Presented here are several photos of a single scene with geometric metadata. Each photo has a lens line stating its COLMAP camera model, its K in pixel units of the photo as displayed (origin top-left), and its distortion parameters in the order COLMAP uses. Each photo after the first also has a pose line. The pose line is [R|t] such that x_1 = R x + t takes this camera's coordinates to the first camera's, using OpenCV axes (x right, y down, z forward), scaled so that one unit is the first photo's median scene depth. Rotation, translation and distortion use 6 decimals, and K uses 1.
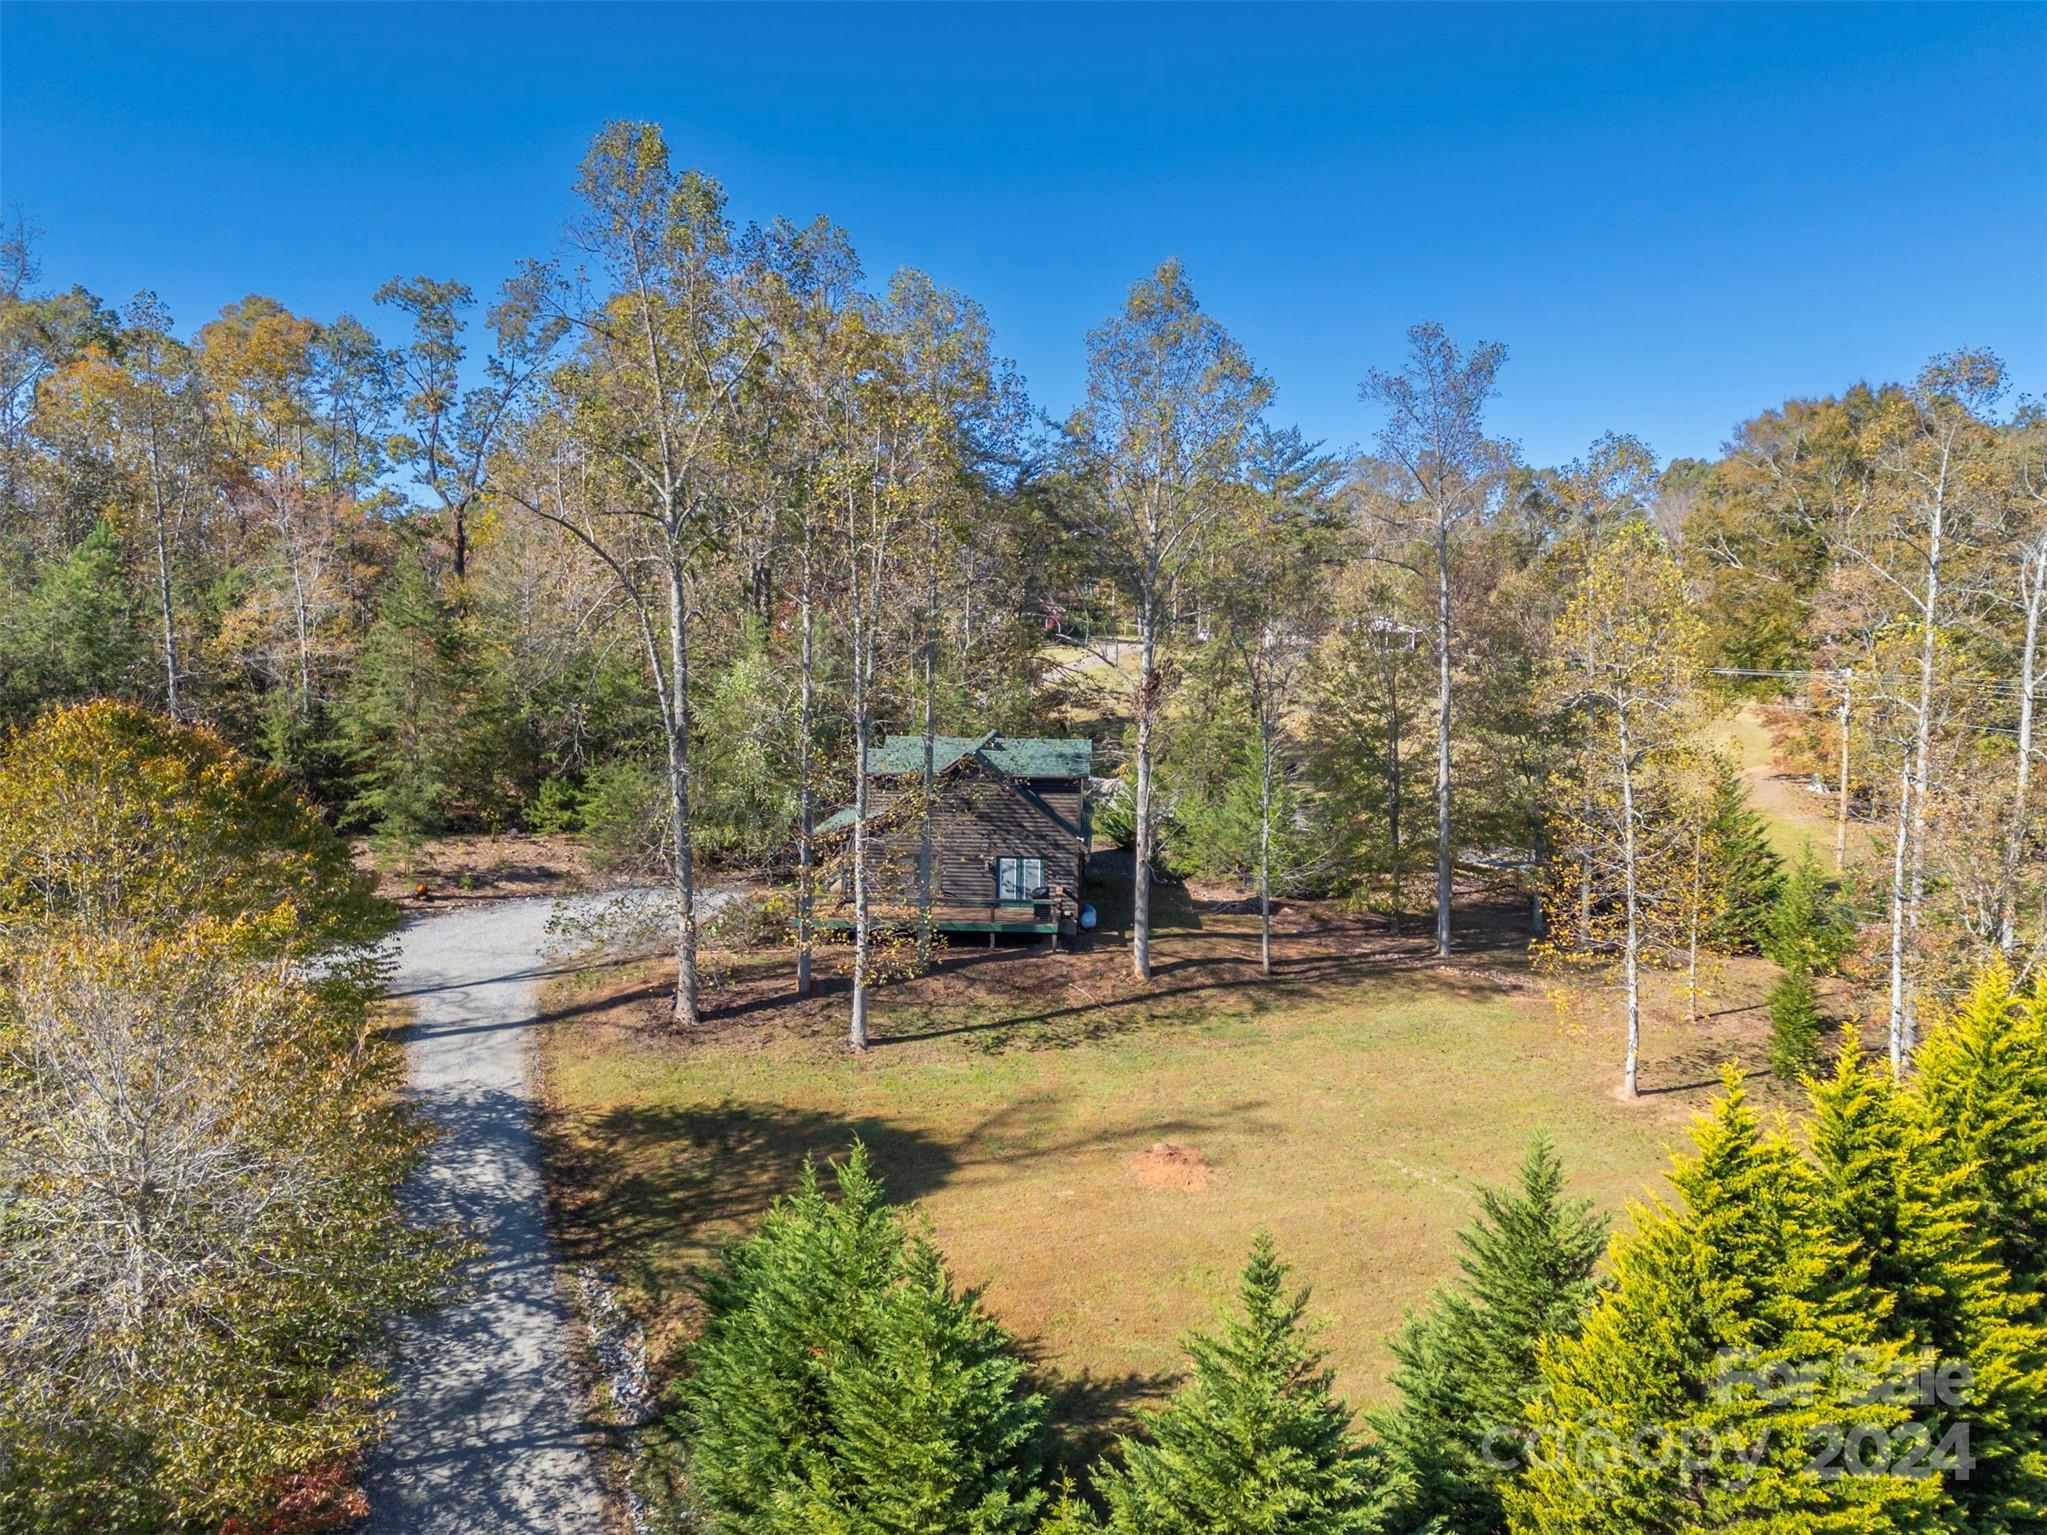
lens RADIAL K [[1450.0, 0, 1023.5], [0, 1450.0, 767.5], [0, 0, 1]] dist [0.086048, -0.099455]
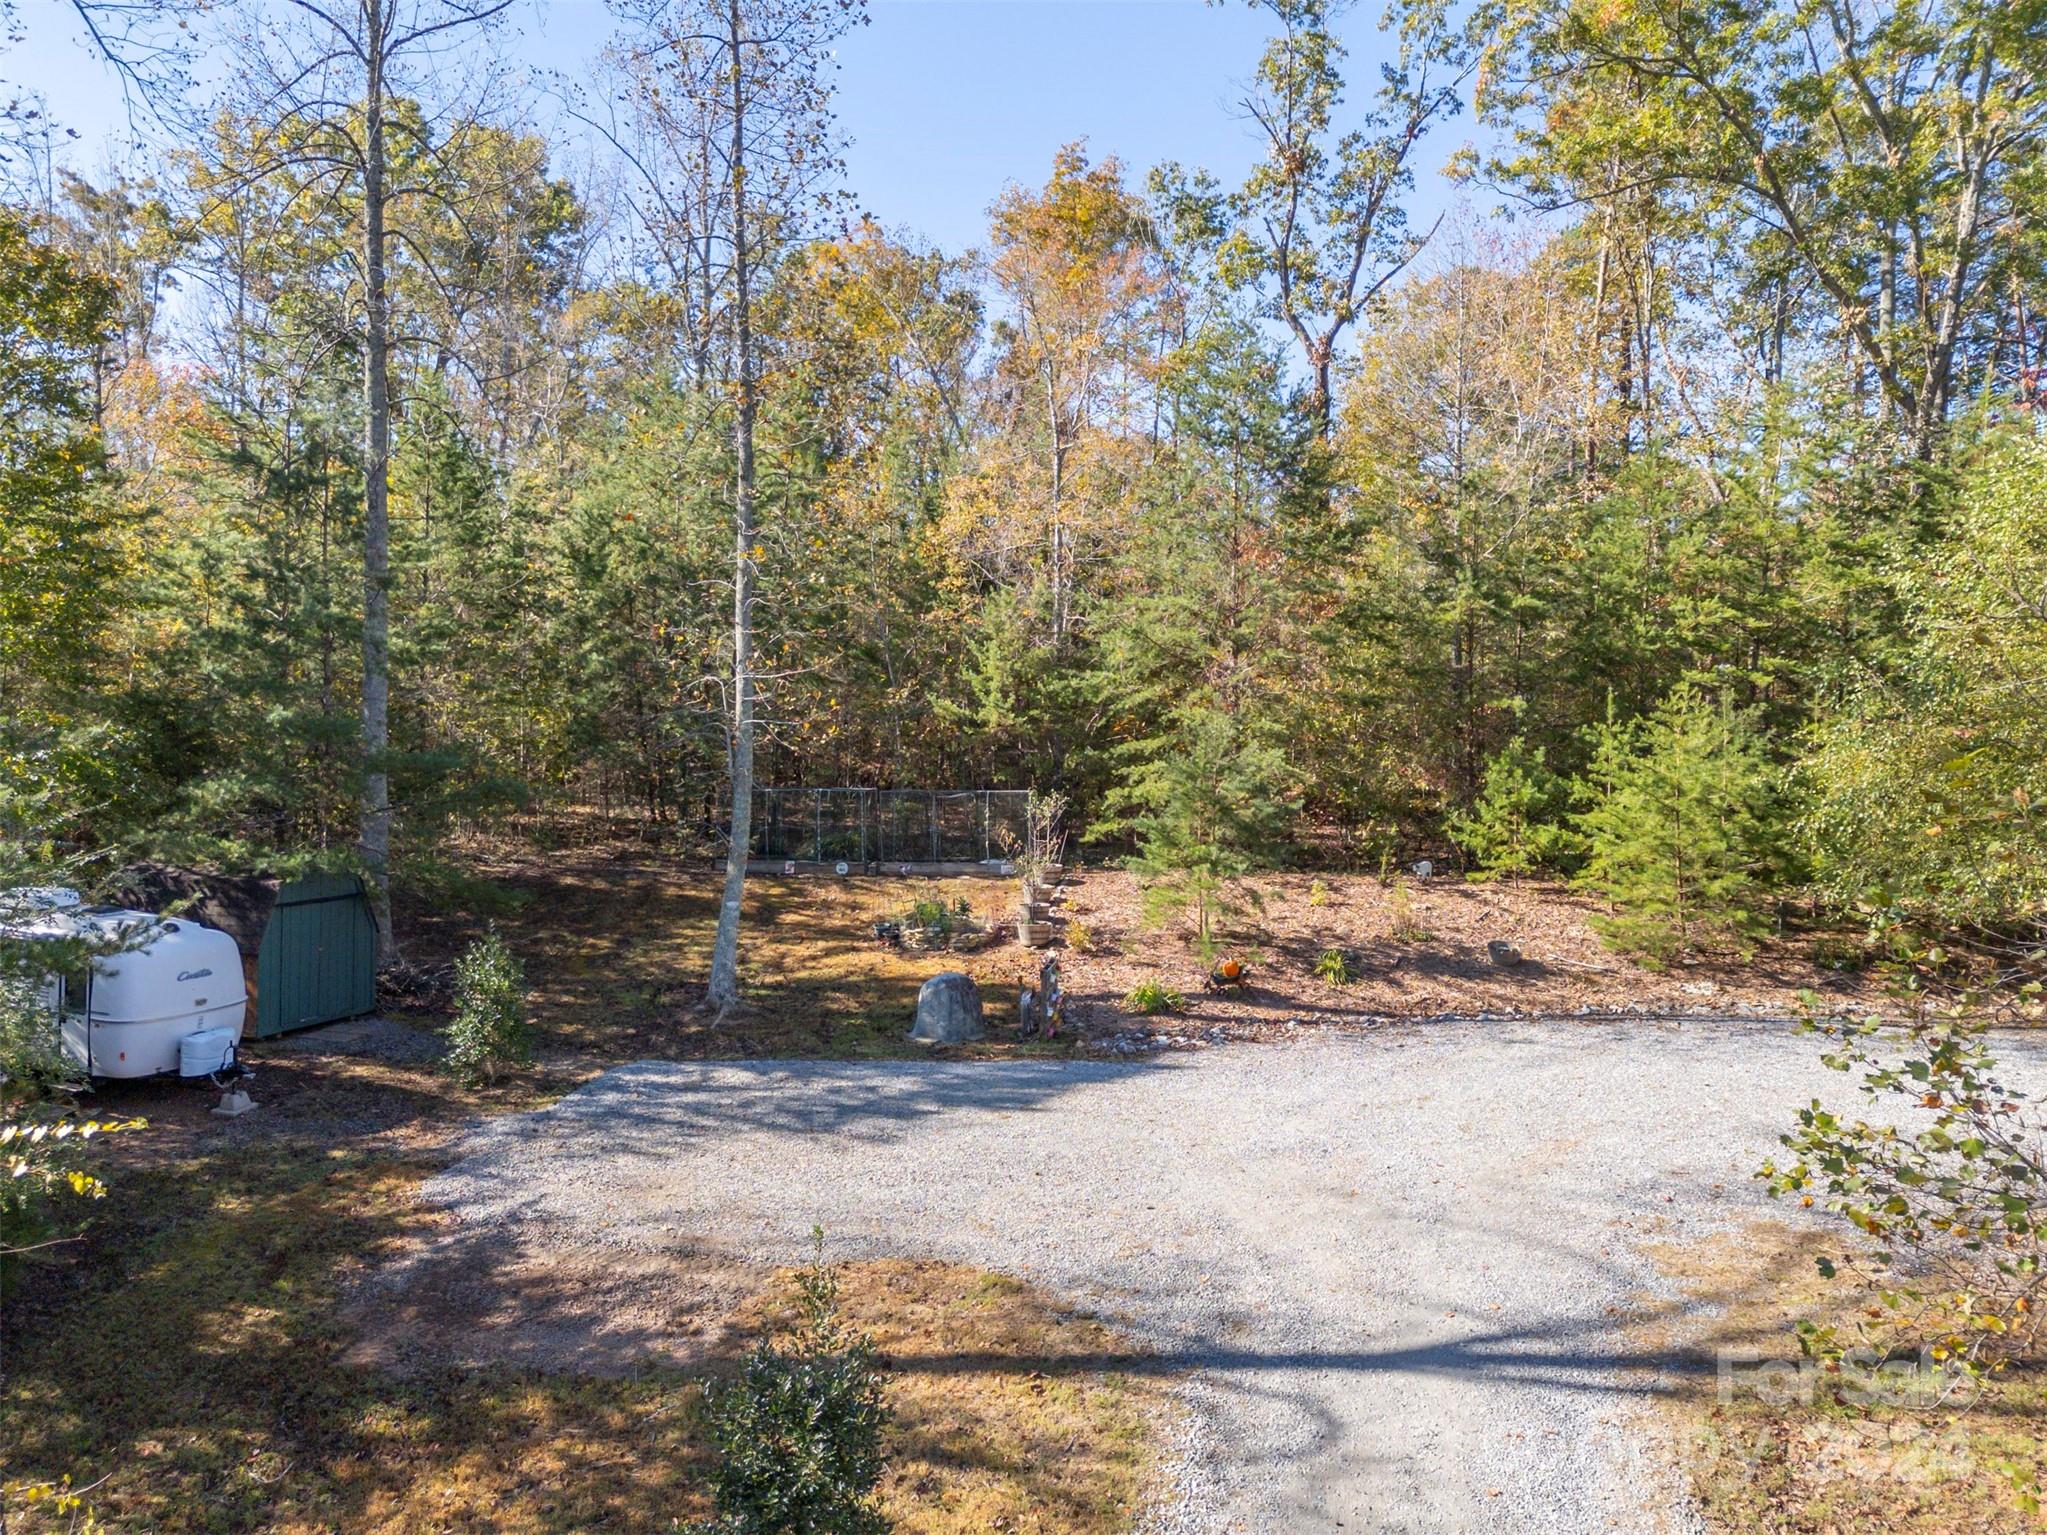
lens RADIAL K [[1410.2, 0, 1023.5], [0, 1410.2, 767.5], [0, 0, 1]] dist [0.077421, -0.087658]
pose [[0.847968, -0.008055, -0.529986, -0.221491], [-0.042301, 0.995667, -0.082814, 0.055036], [0.528357, 0.092642, 0.843953, 0.561253]]
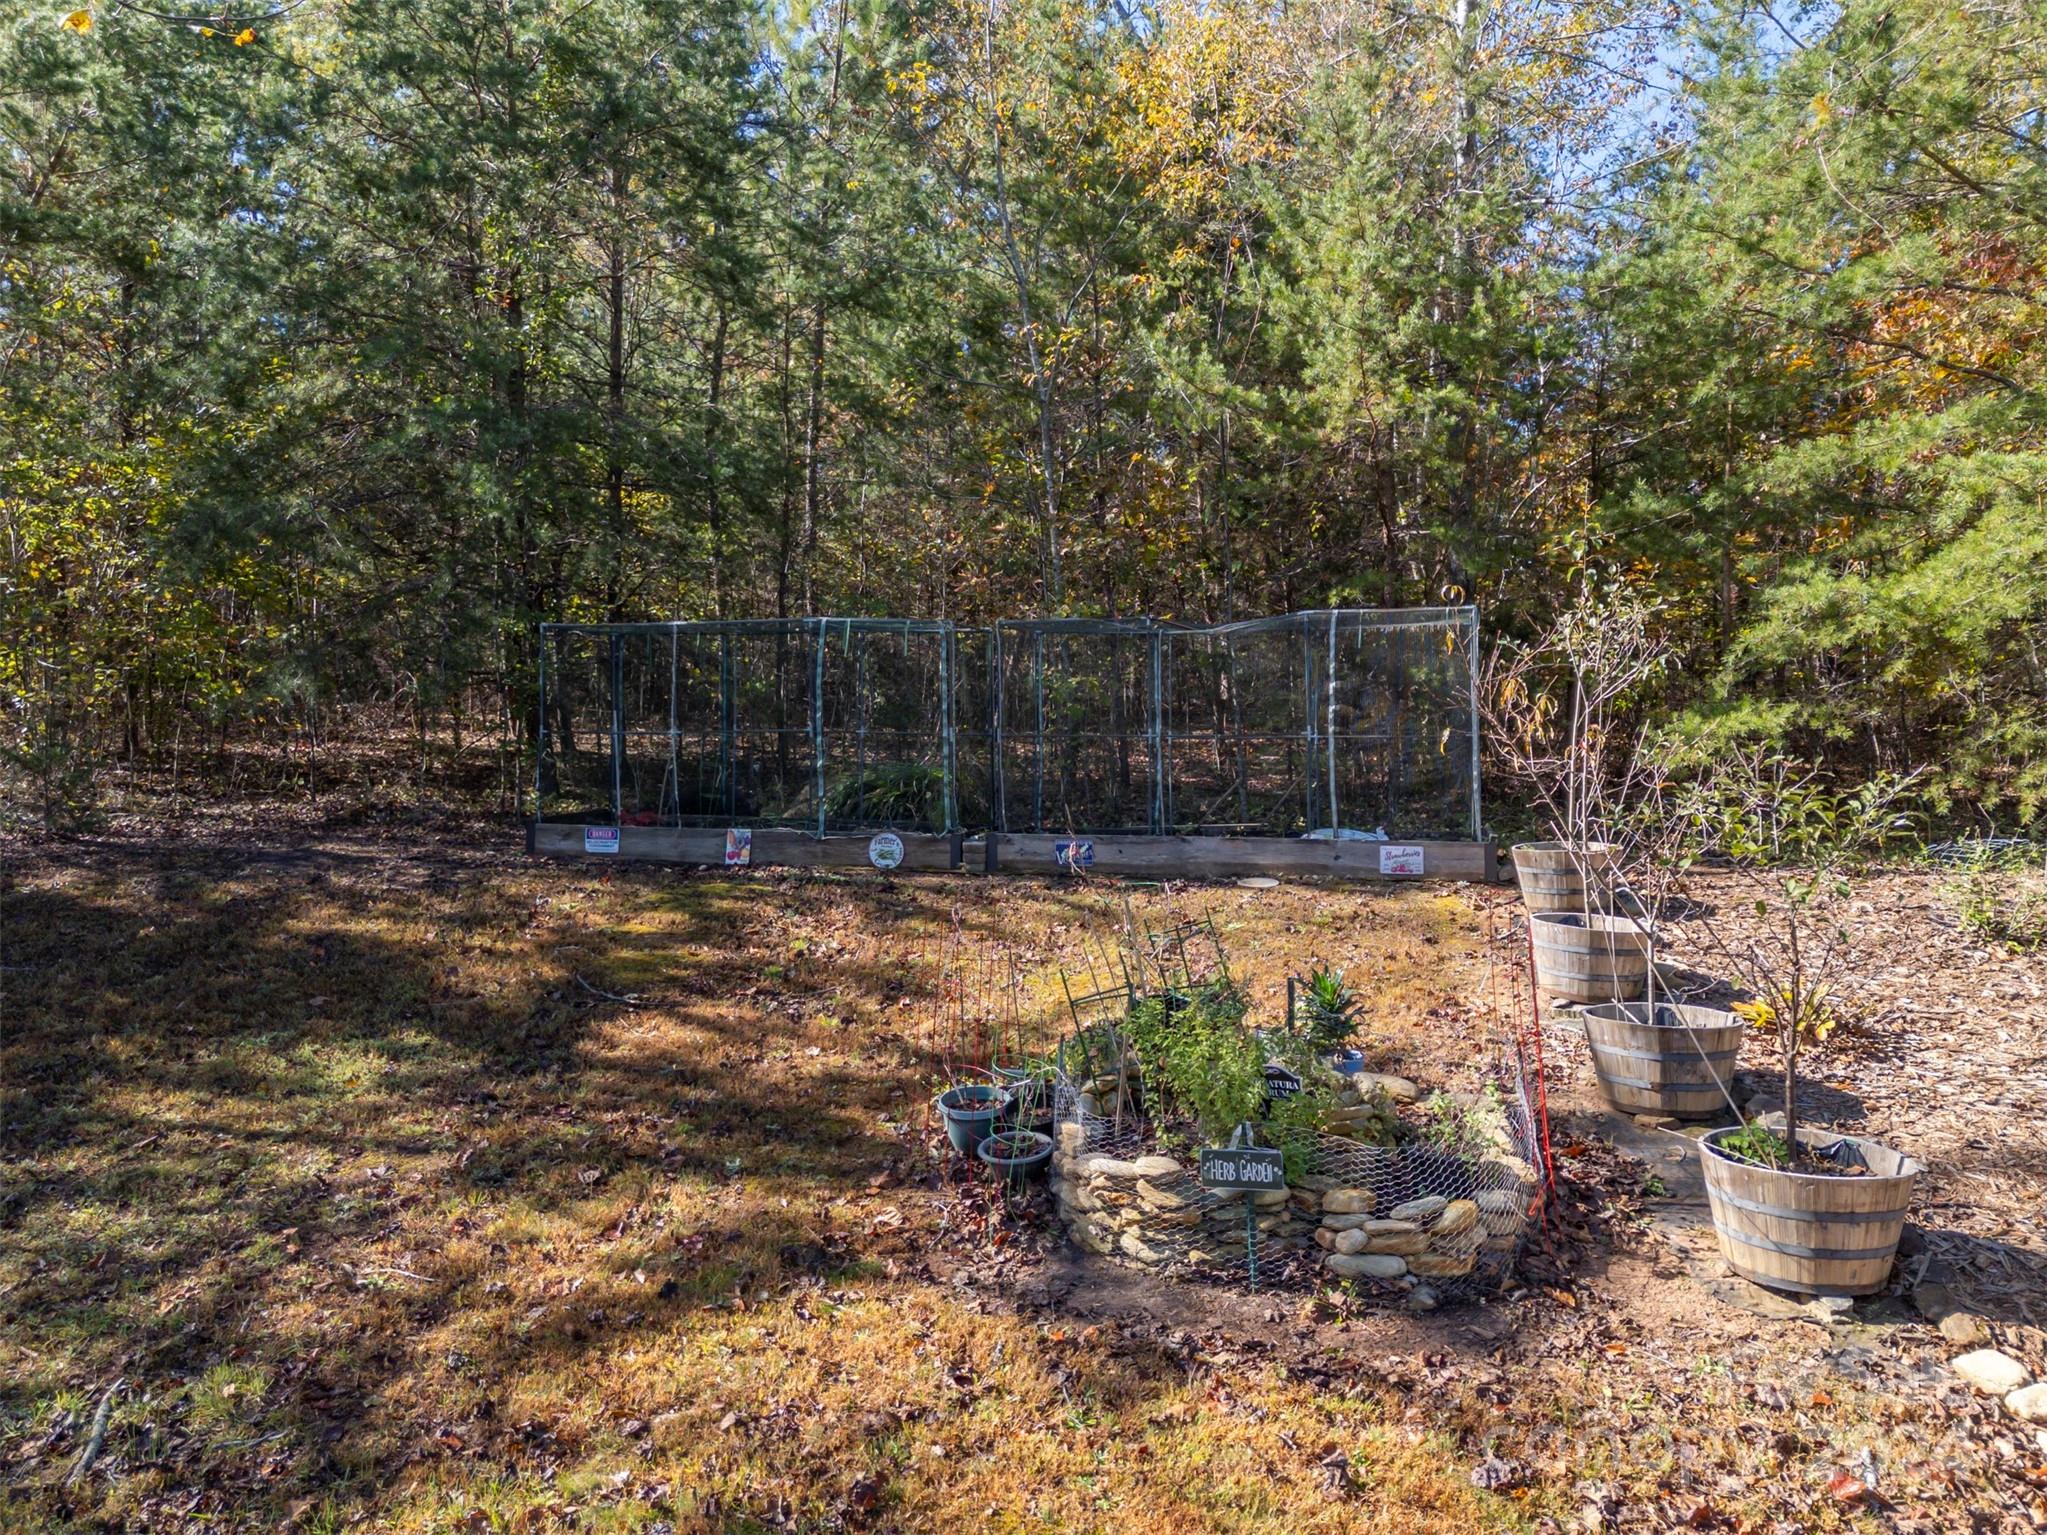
lens RADIAL K [[1410.2, 0, 1023.5], [0, 1410.2, 767.5], [0, 0, 1]] dist [0.077421, -0.087658]
pose [[0.784226, -0.007210, -0.620433, -0.416016], [-0.051535, 0.995721, -0.076711, 0.053893], [0.618331, 0.092133, 0.780498, 0.819974]]
